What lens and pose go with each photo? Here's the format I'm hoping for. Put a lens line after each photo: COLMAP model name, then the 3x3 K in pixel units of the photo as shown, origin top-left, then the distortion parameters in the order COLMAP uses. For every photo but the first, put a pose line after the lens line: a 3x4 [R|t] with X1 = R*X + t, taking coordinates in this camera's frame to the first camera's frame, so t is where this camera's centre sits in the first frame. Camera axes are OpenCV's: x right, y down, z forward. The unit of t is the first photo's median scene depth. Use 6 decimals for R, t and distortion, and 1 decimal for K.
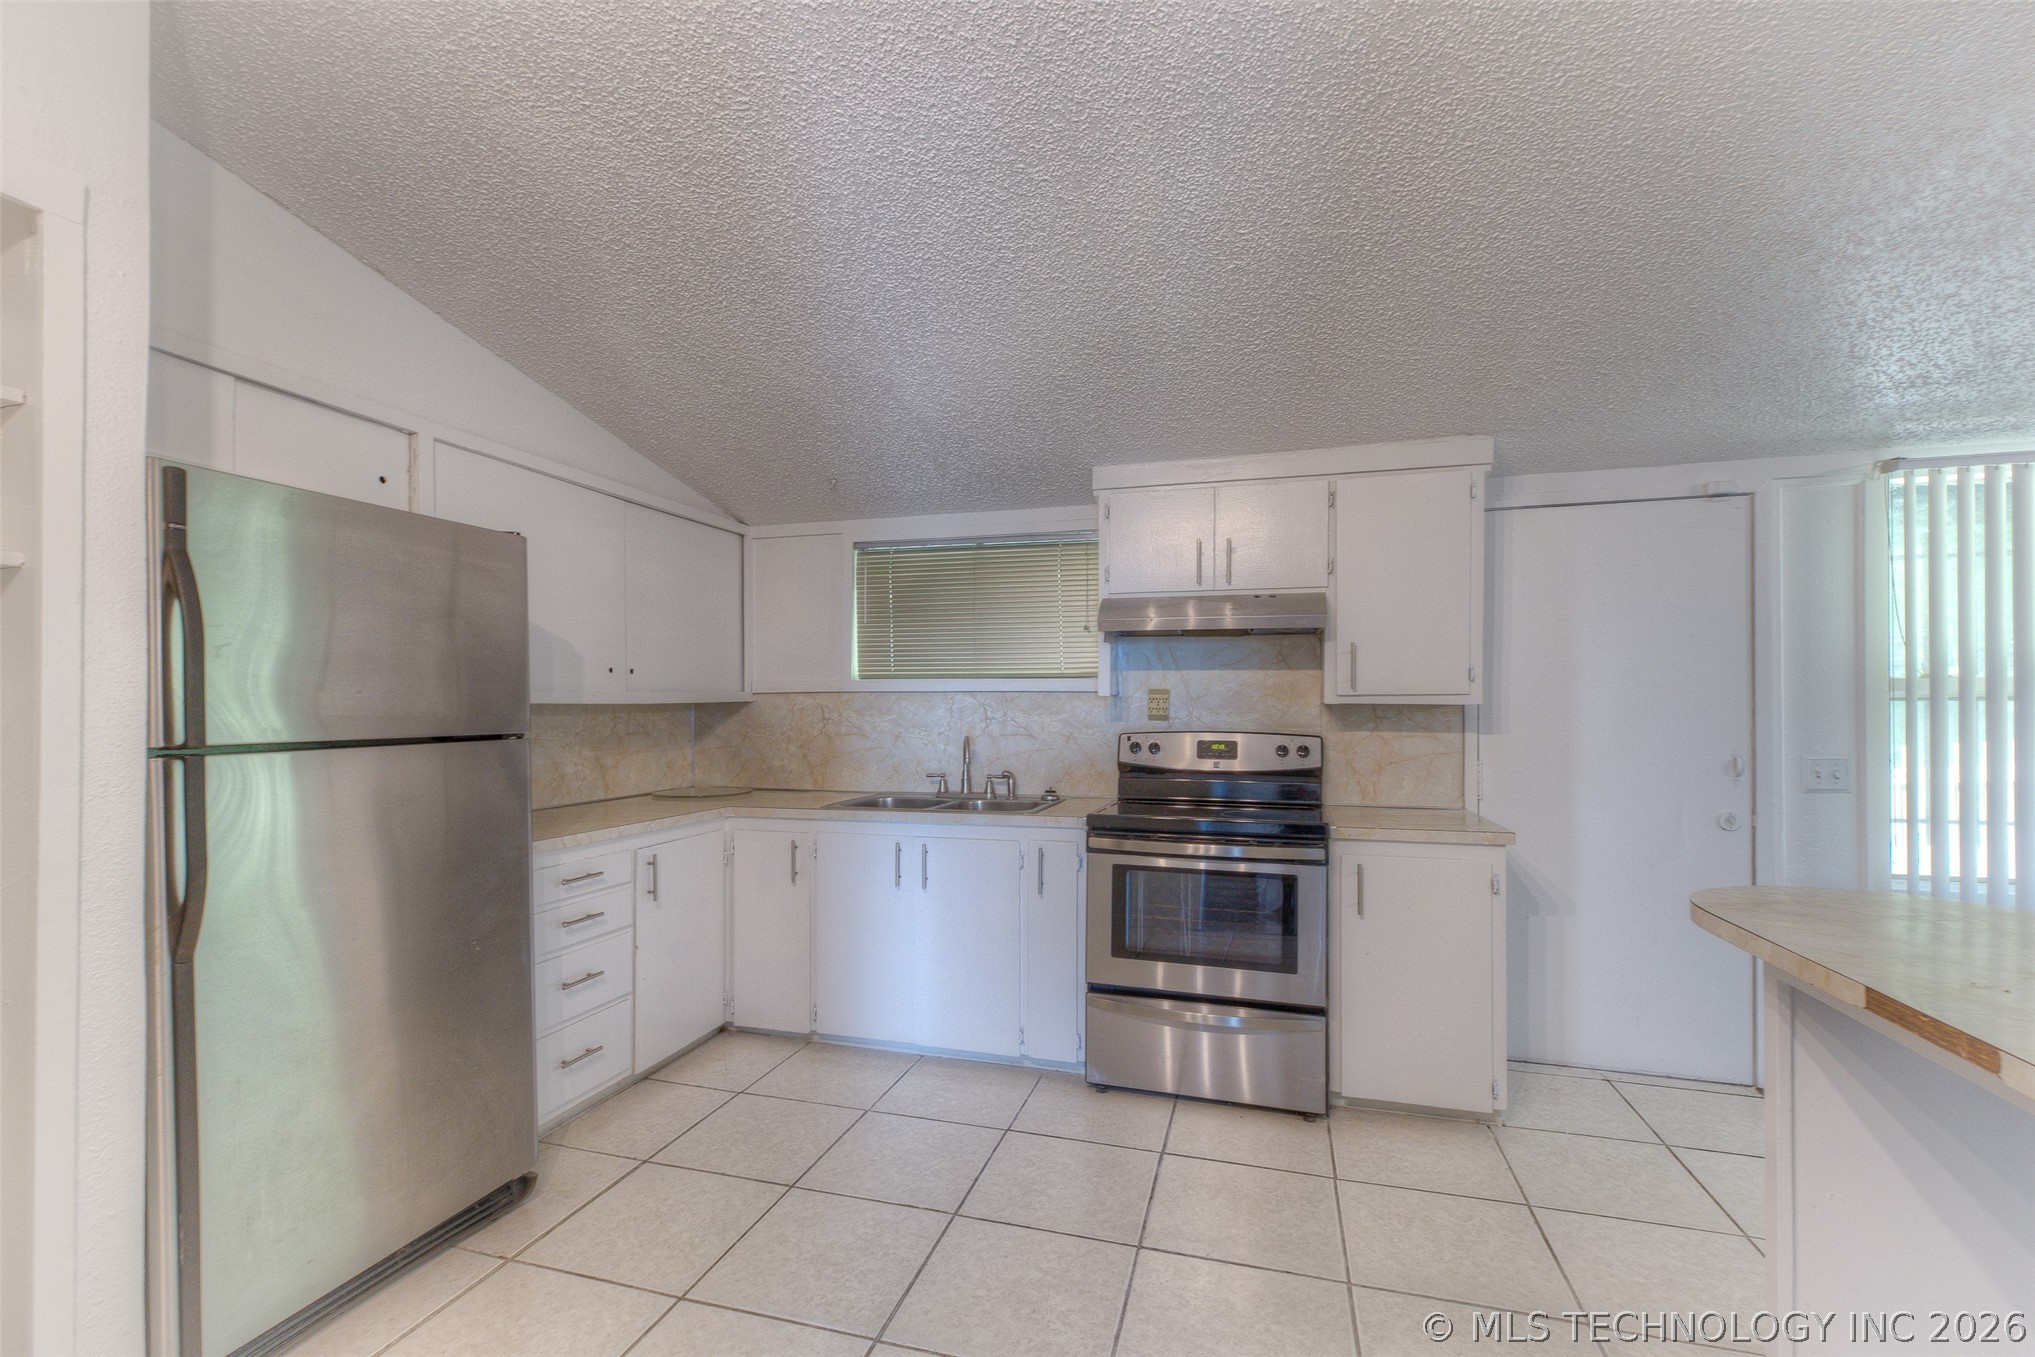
lens RADIAL K [[864.5, 0, 1008.3], [0, 864.5, 699.4], [0, 0, 1]] dist [0.006542, -0.000444]
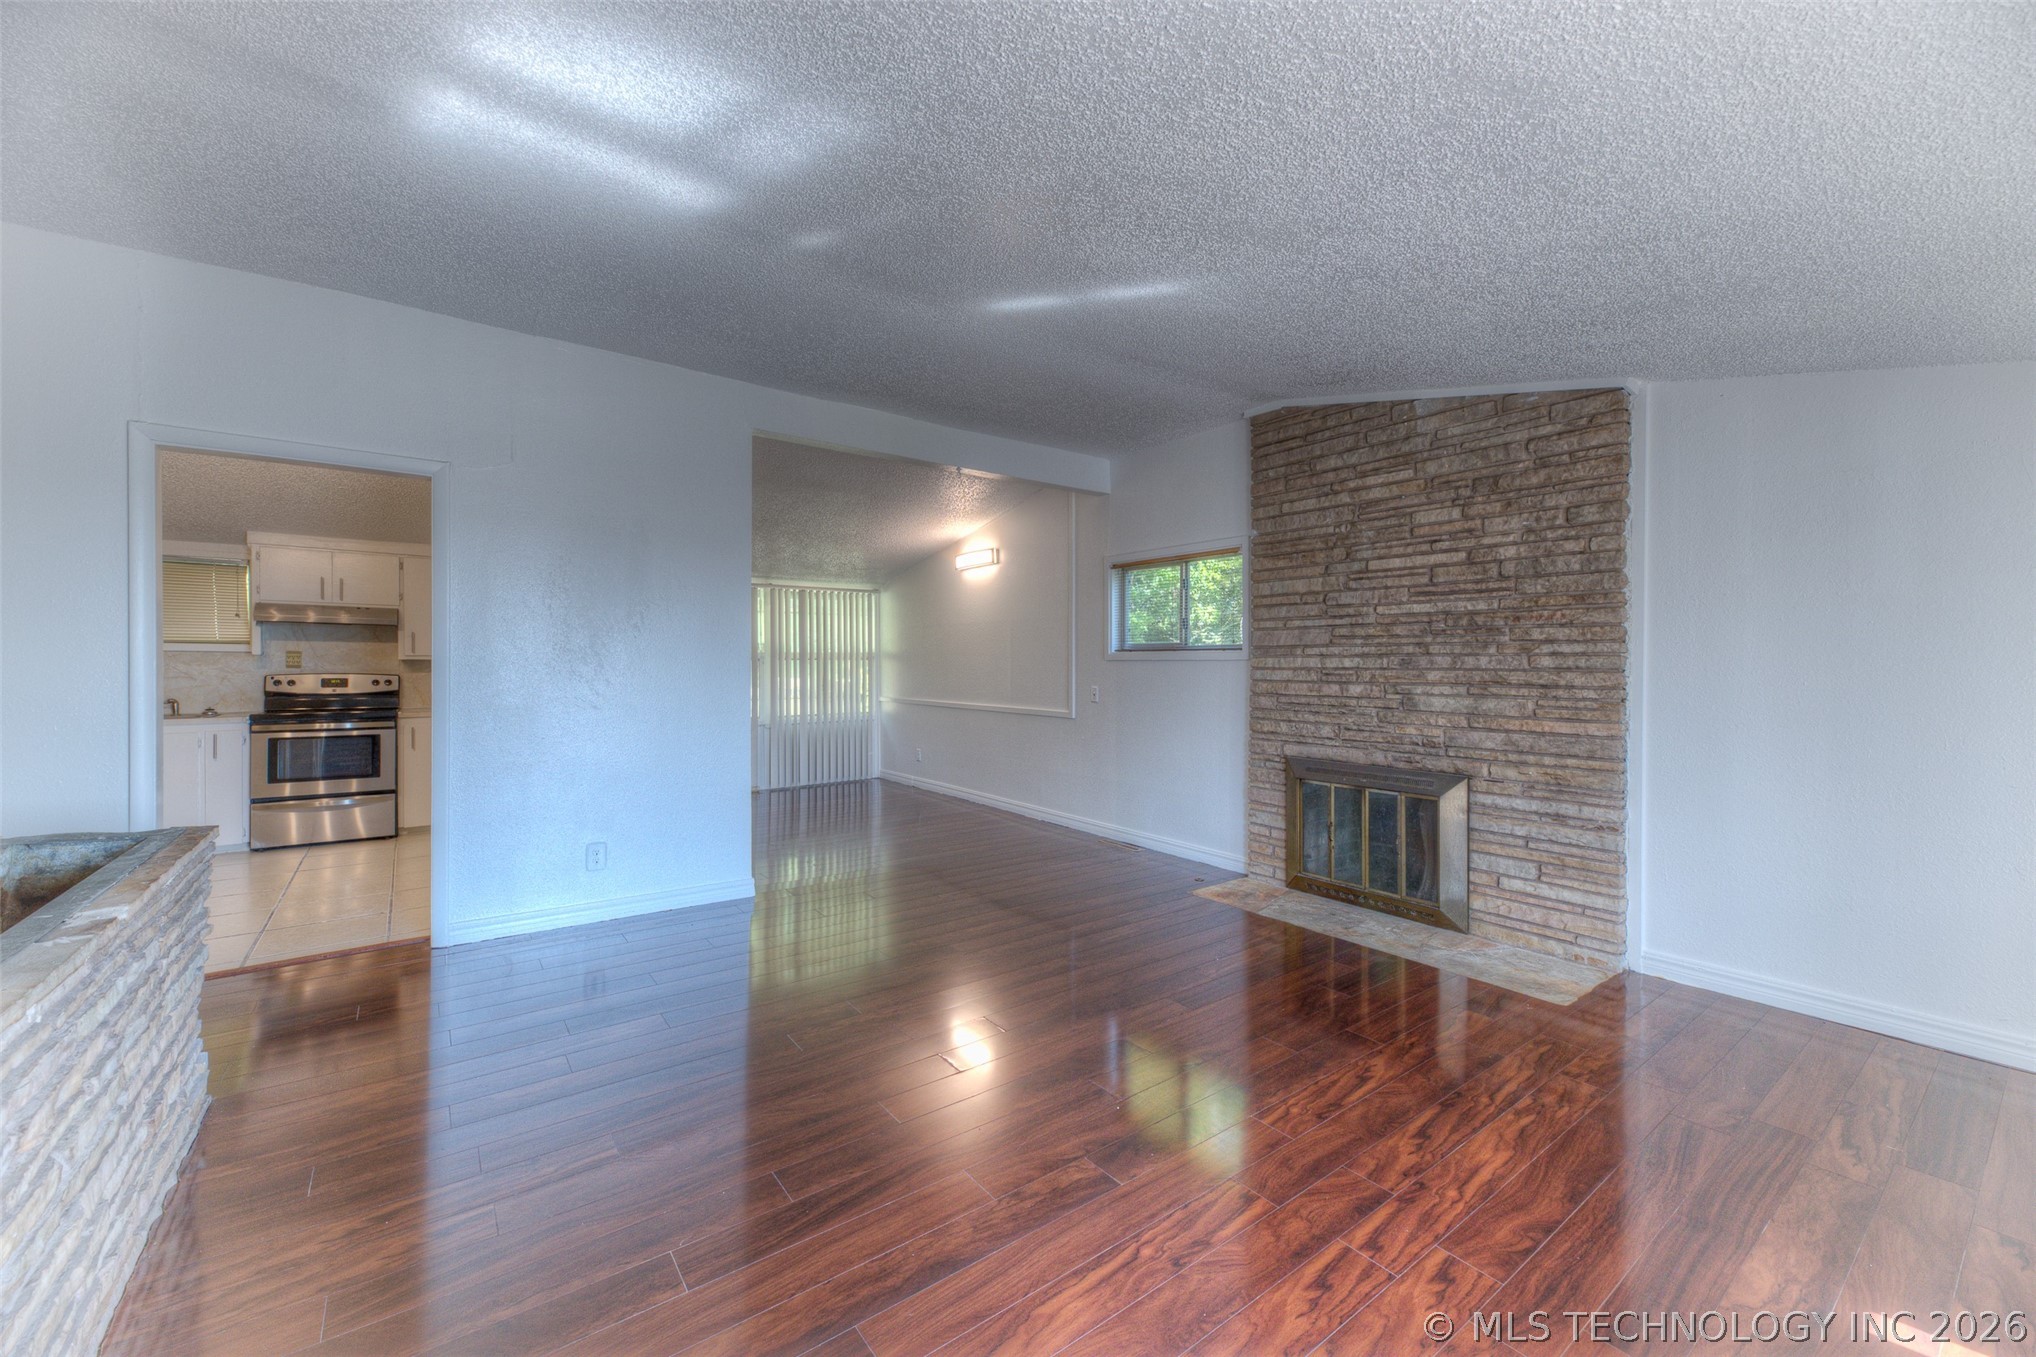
lens RADIAL K [[798.5, 0, 1031.2], [0, 798.5, 674.2], [0, 0, 1]] dist [-0.000404, 0.000120]
pose [[0.583443, -0.008785, 0.812106, -0.304454], [-0.005924, 0.999869, 0.015072, 0.002554], [-0.812132, -0.013604, 0.583315, -1.327932]]
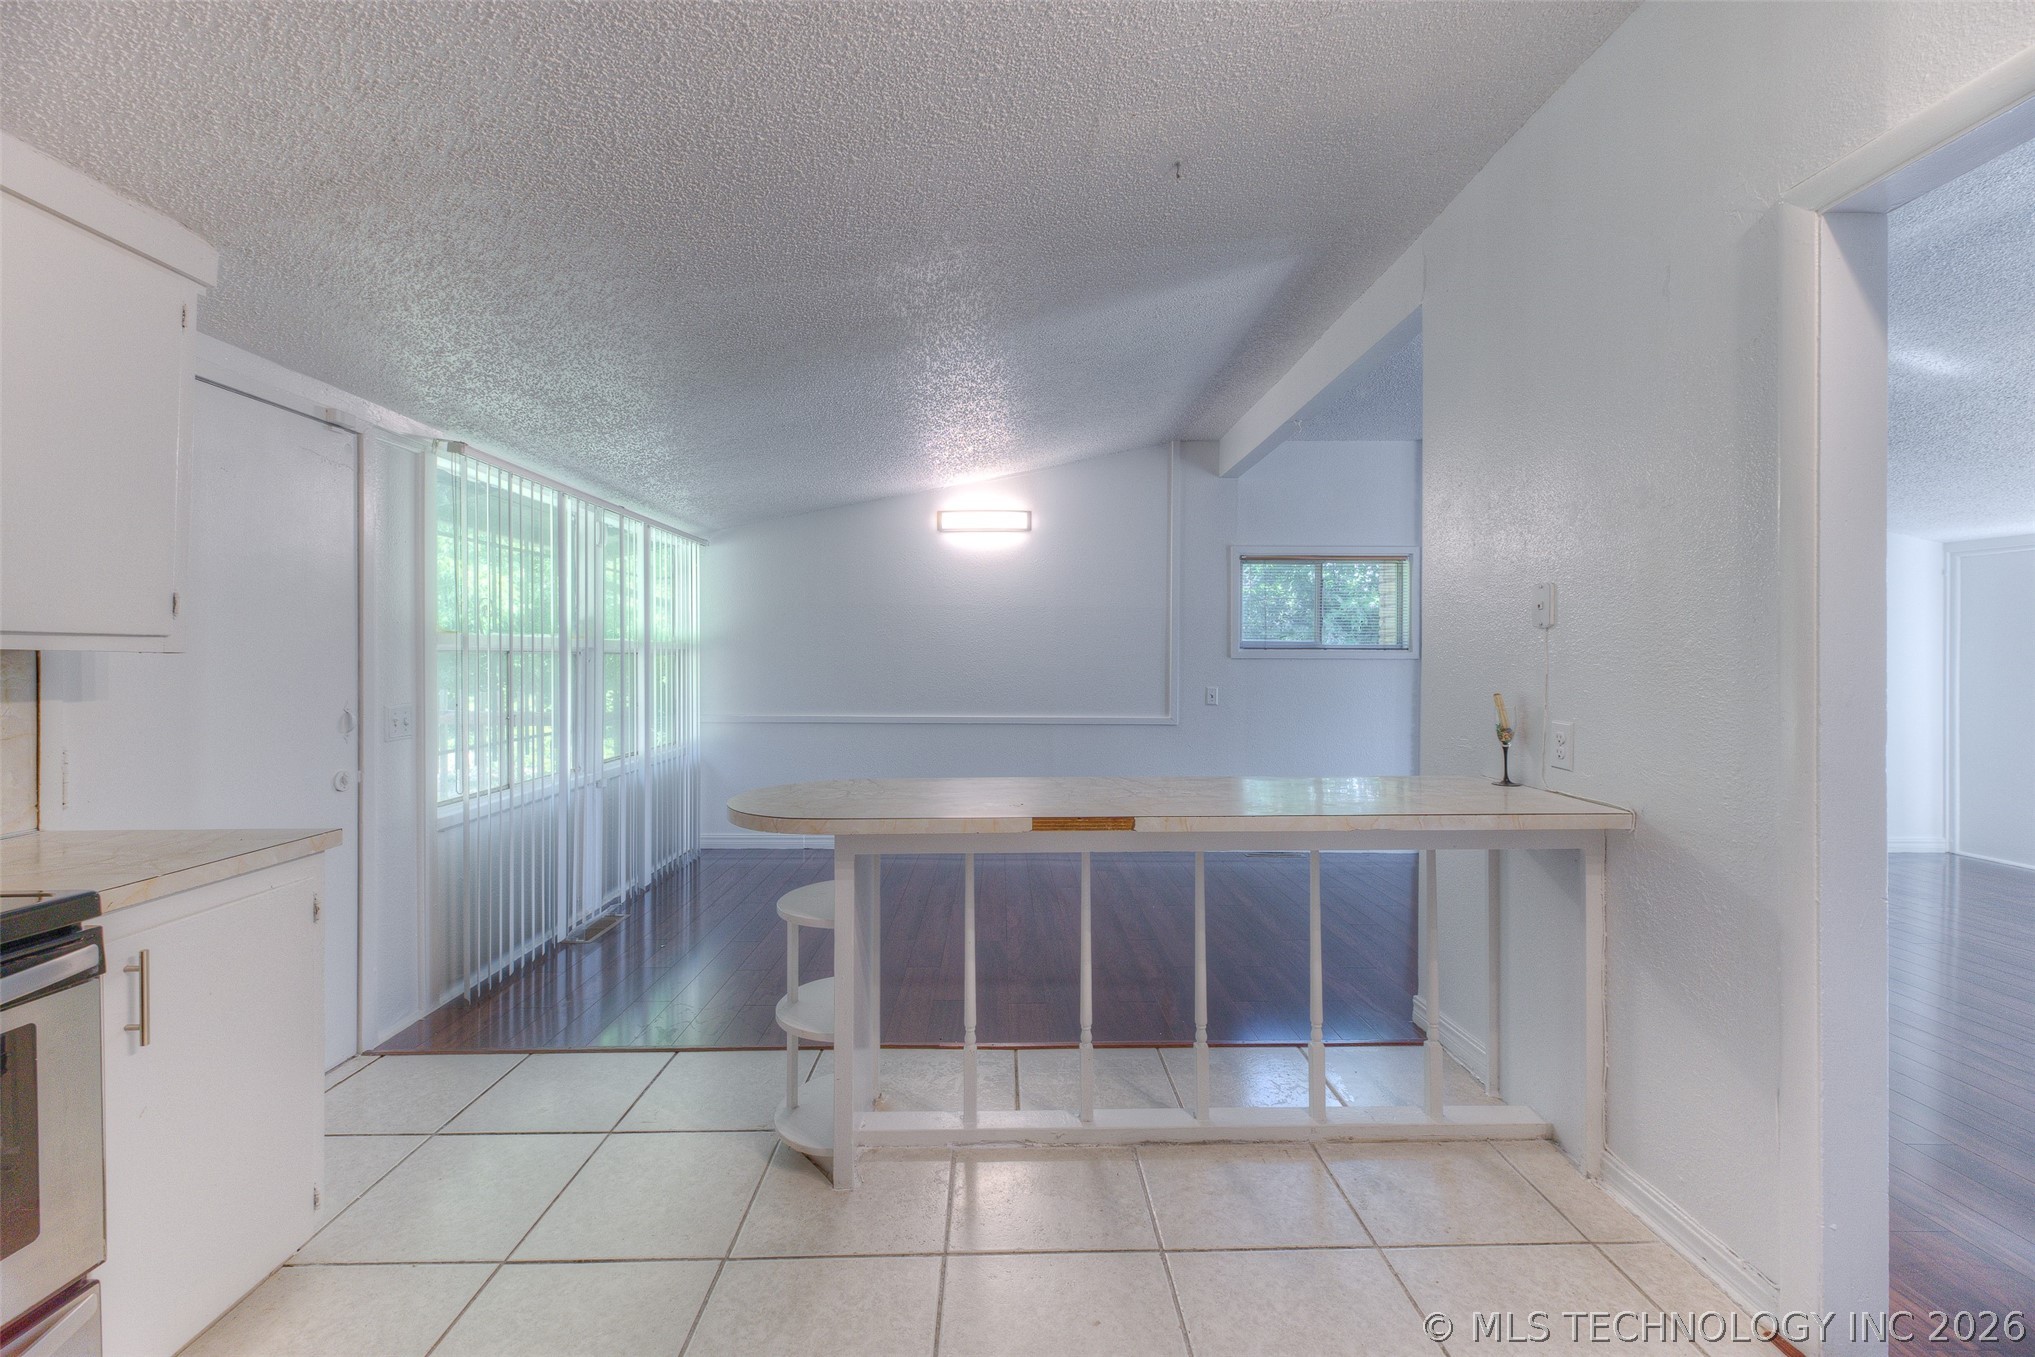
lens RADIAL K [[798.1, 0, 1009.6], [0, 798.1, 657.9], [0, 0, 1]] dist [-0.000404, 0.000120]
pose [[-0.301502, 0.002319, 0.953463, -0.174753], [-0.006795, 0.999966, -0.004581, 0.007426], [-0.953441, -0.007860, -0.301476, 0.514628]]
